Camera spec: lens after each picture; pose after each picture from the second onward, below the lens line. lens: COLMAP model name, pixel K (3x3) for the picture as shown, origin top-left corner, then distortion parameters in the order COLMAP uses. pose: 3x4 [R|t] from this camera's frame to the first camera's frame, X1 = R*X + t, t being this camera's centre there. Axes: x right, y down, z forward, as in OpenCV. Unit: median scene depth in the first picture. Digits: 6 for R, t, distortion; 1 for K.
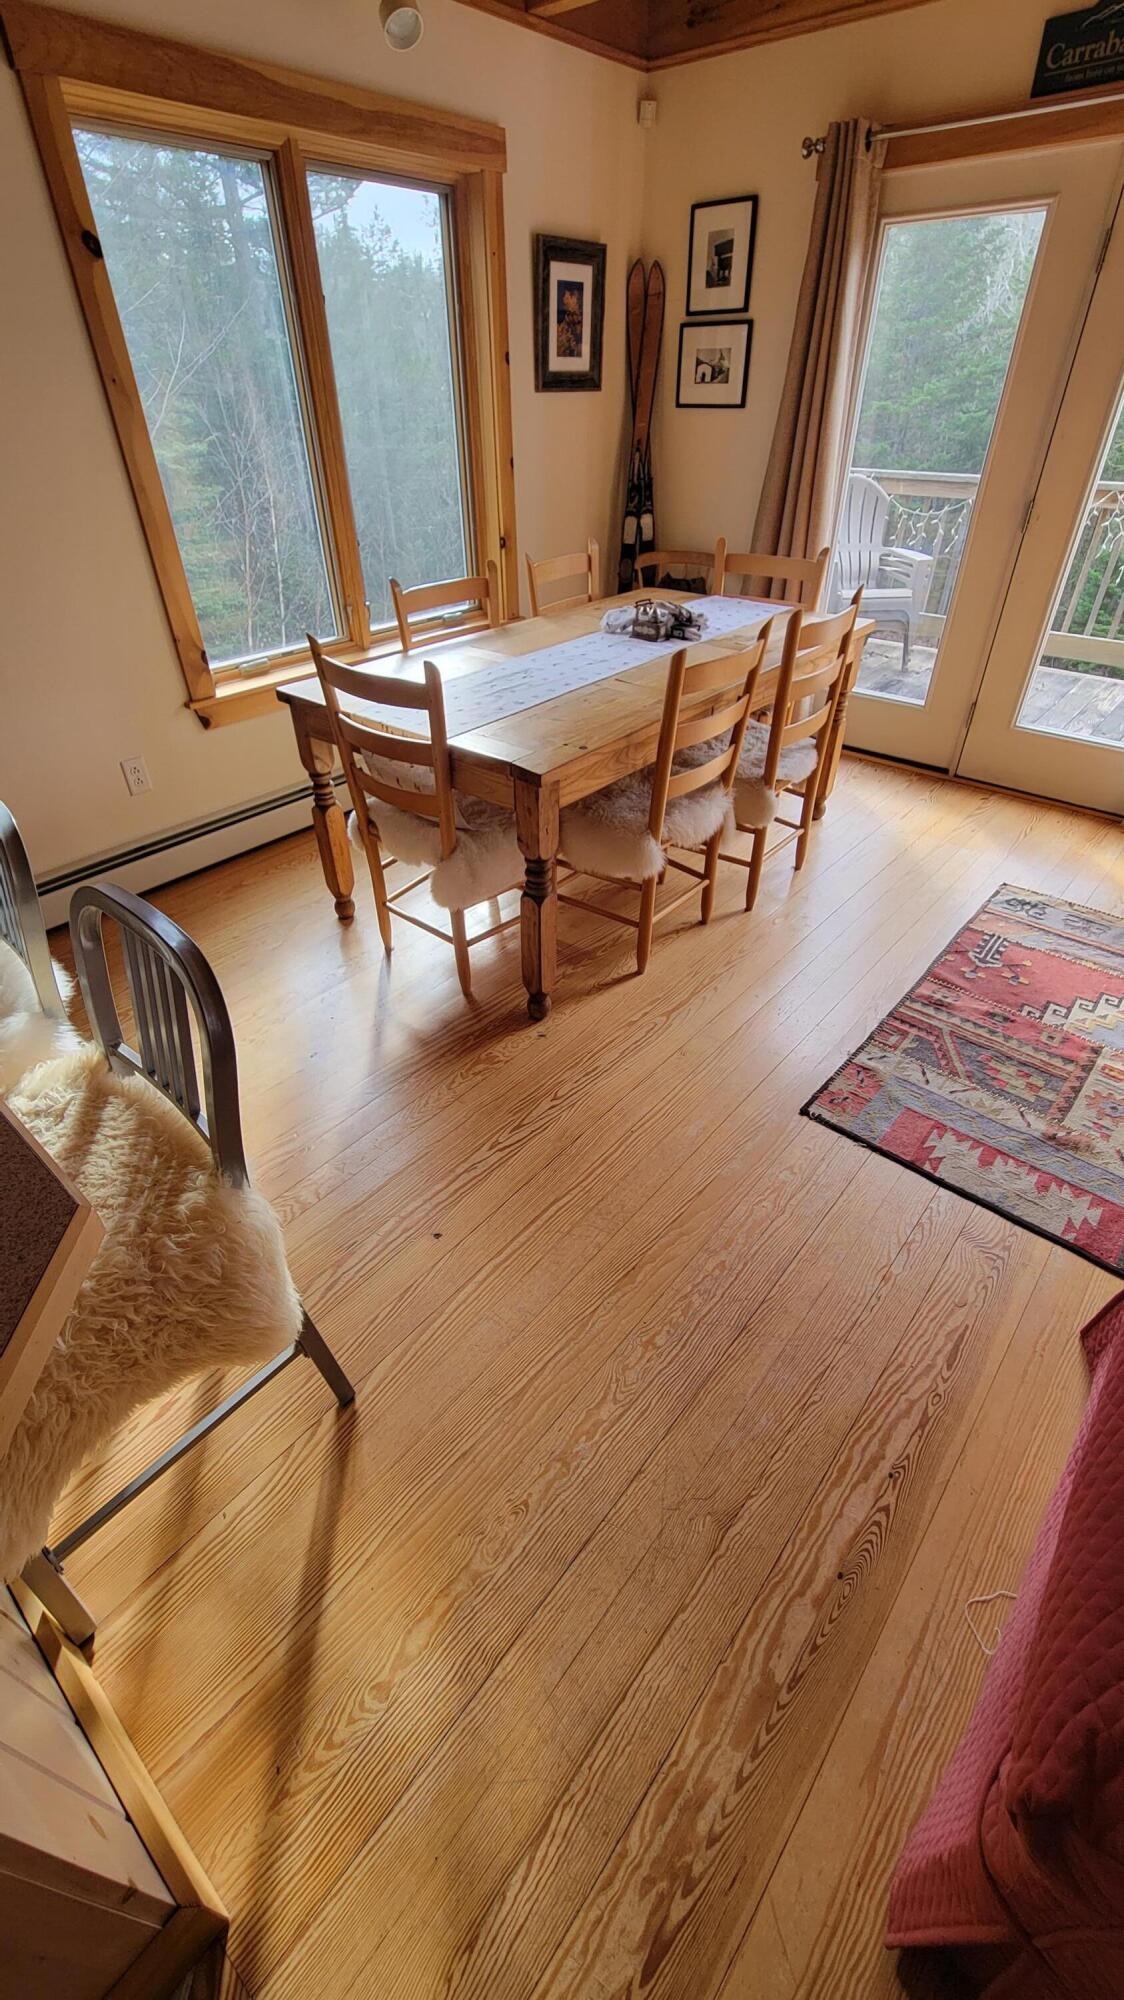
lens RADIAL K [[814.7, 0, 568.0], [0, 814.7, 988.5], [0, 0, 1]] dist [-0.001728, -0.000251]
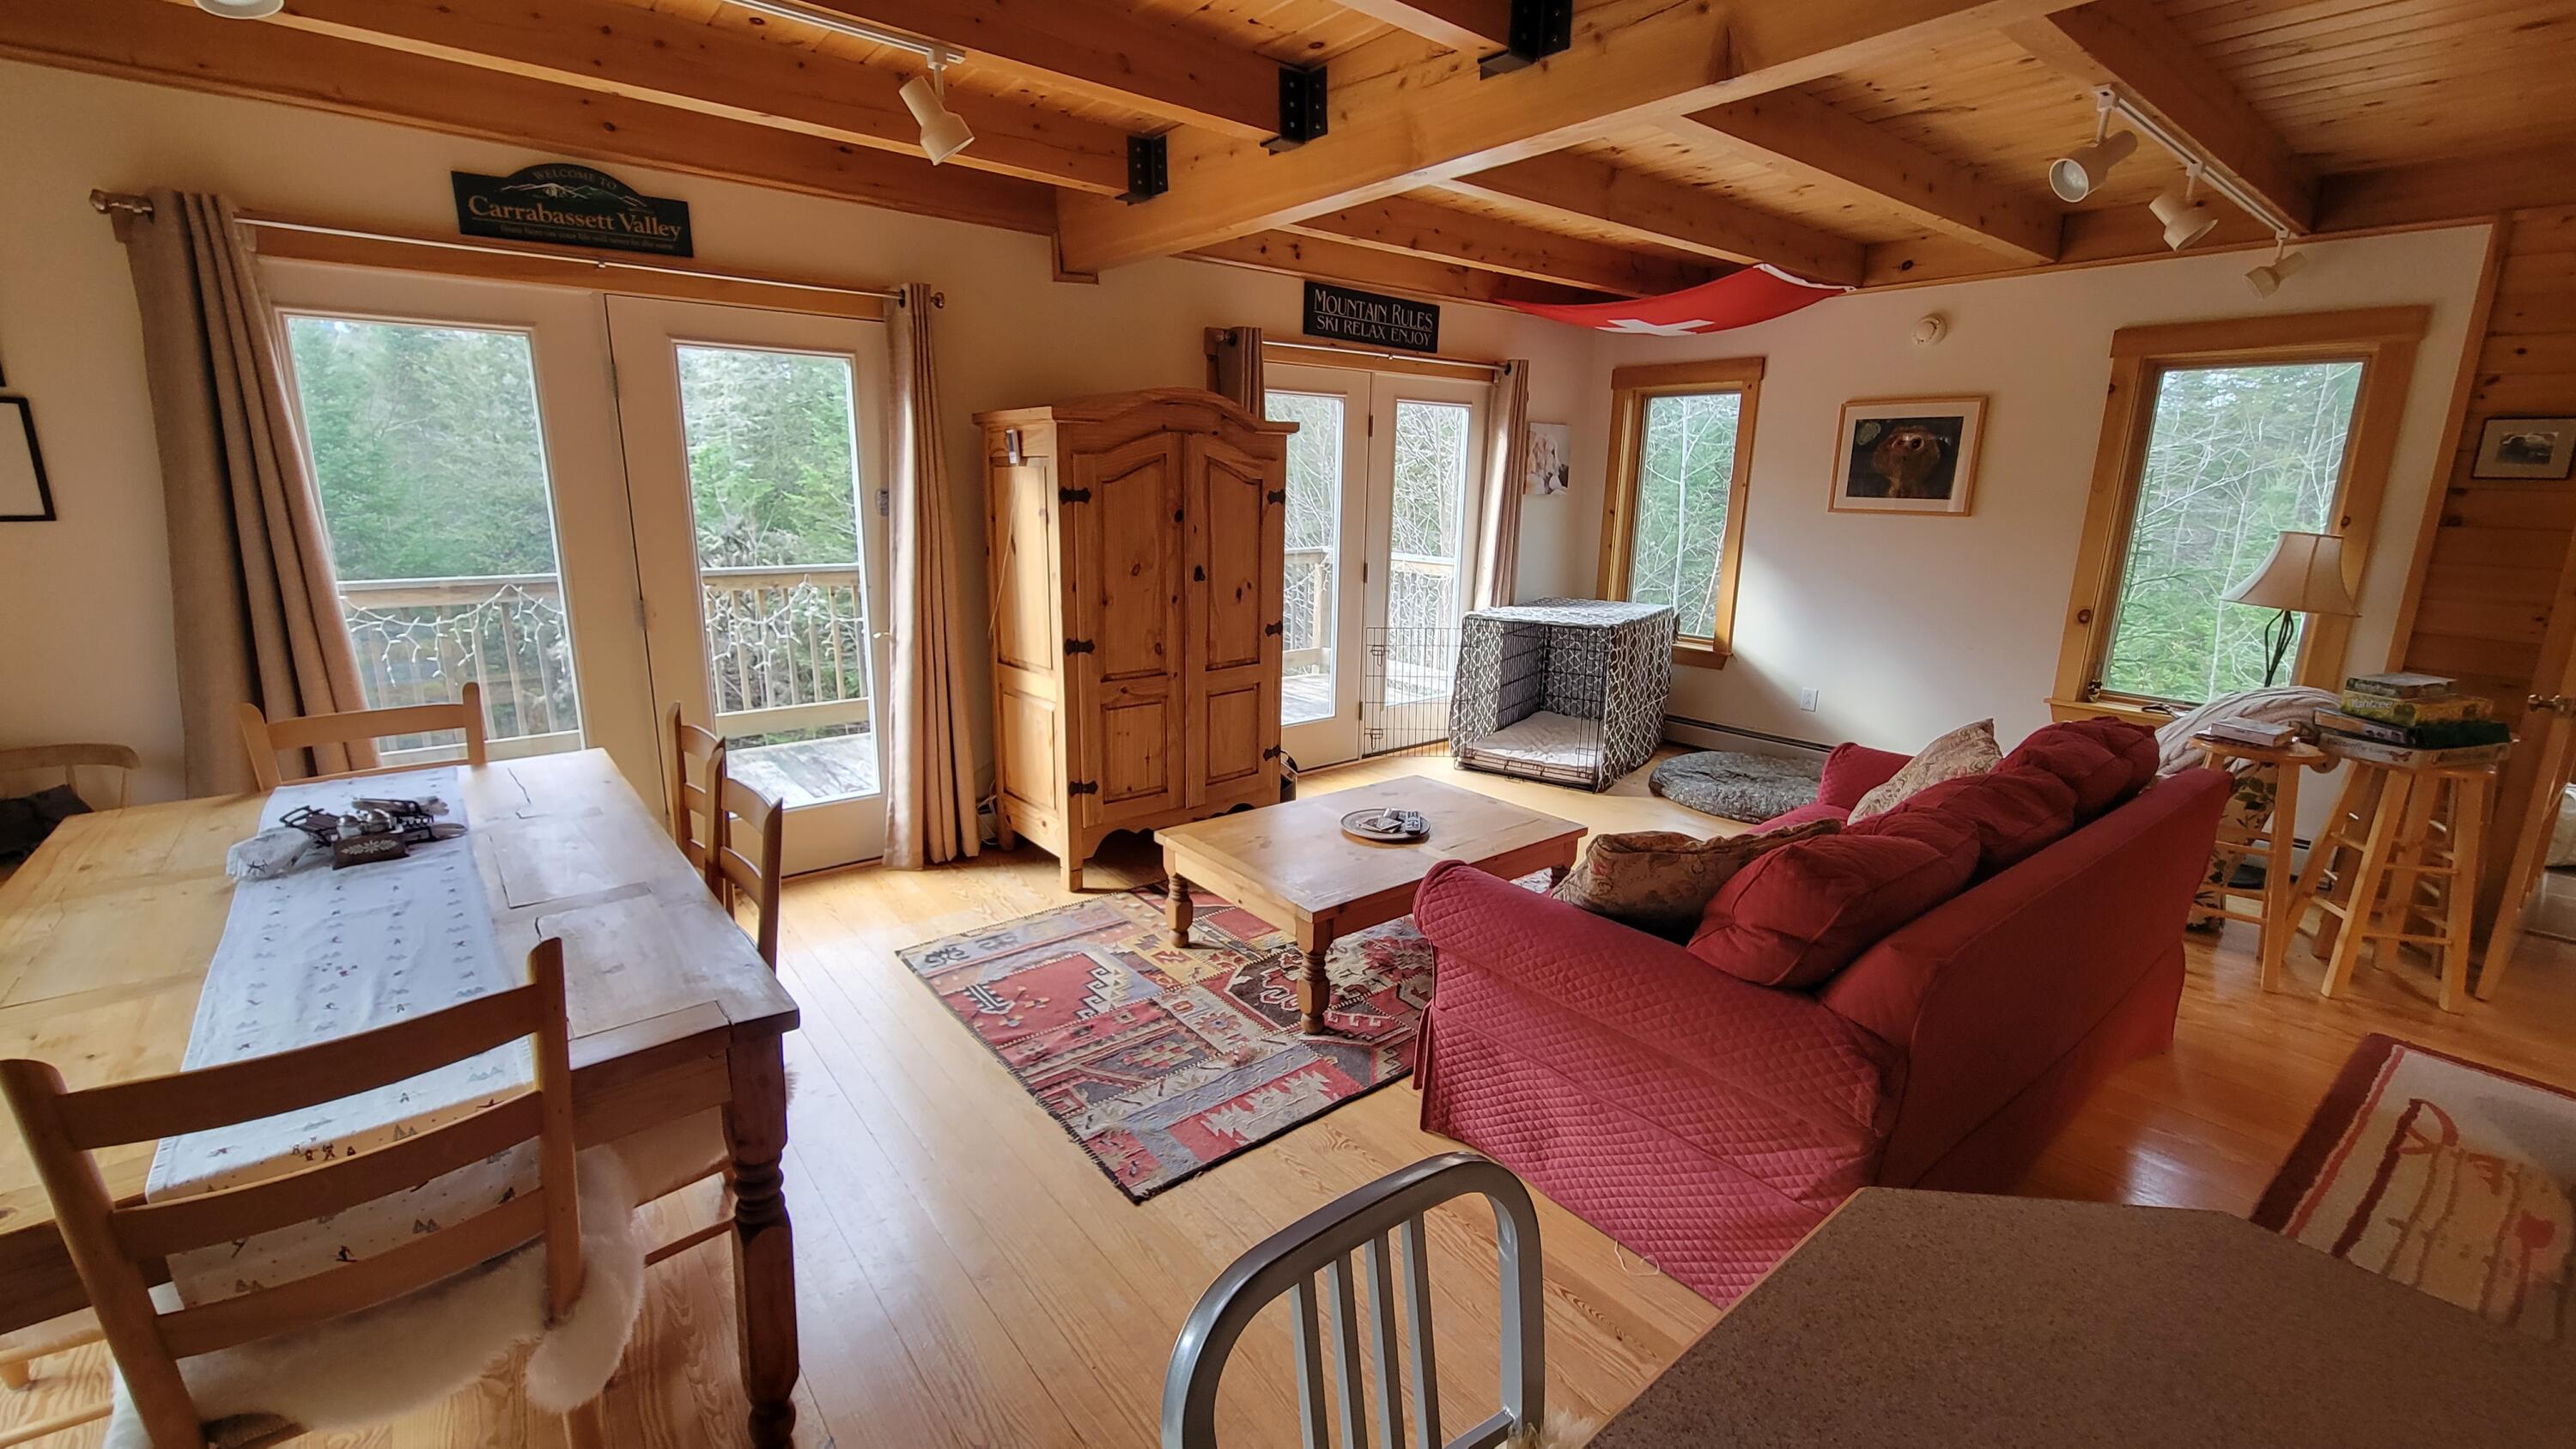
lens RADIAL K [[1040.2, 0, 1278.1], [0, 1040.2, 713.9], [0, 0, 1]] dist [0.000227, -0.000054]
pose [[0.184150, -0.204215, 0.961449, -0.447280], [0.571292, 0.818218, 0.064371, -0.179780], [-0.799821, 0.537415, 0.267342, 0.213811]]
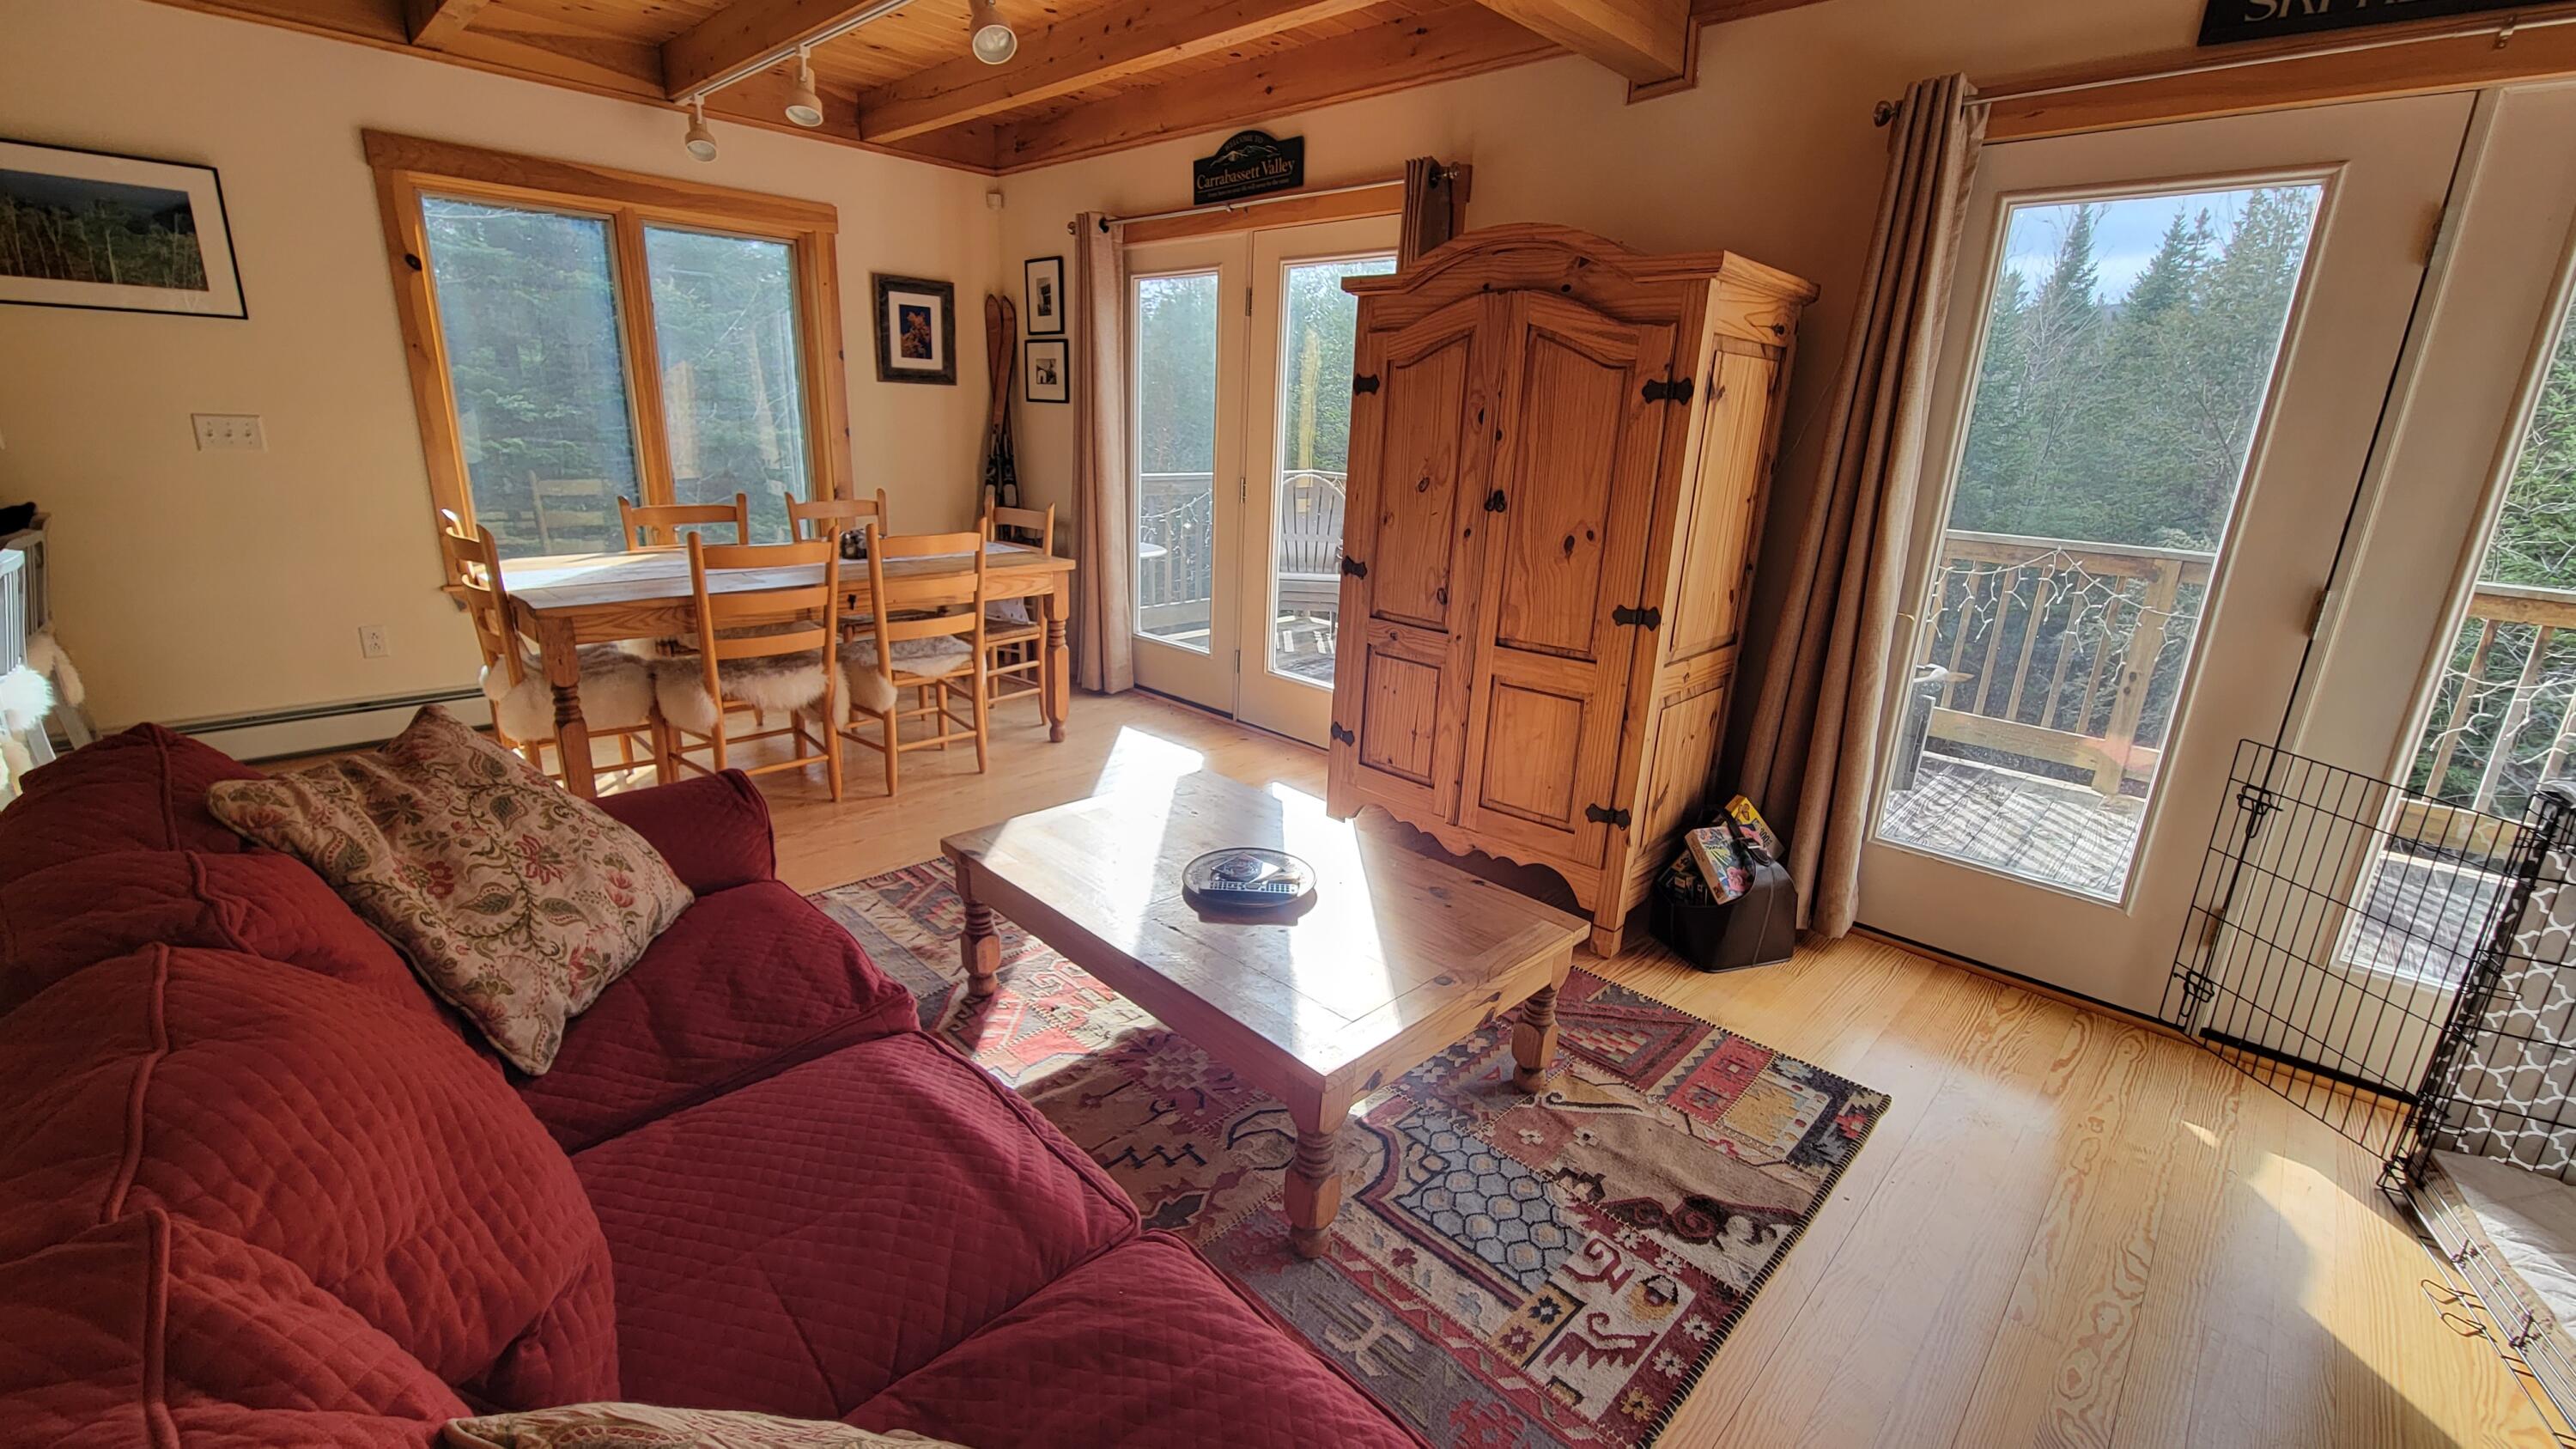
lens RADIAL K [[1049.4, 0, 1288.0], [0, 1049.4, 724.5], [0, 0, 1]] dist [-0.001728, -0.000251]
pose [[0.996893, 0.063141, -0.047081, 0.765023], [-0.075458, 0.936969, -0.341166, 0.231119], [0.022572, 0.343659, 0.938823, -0.270262]]
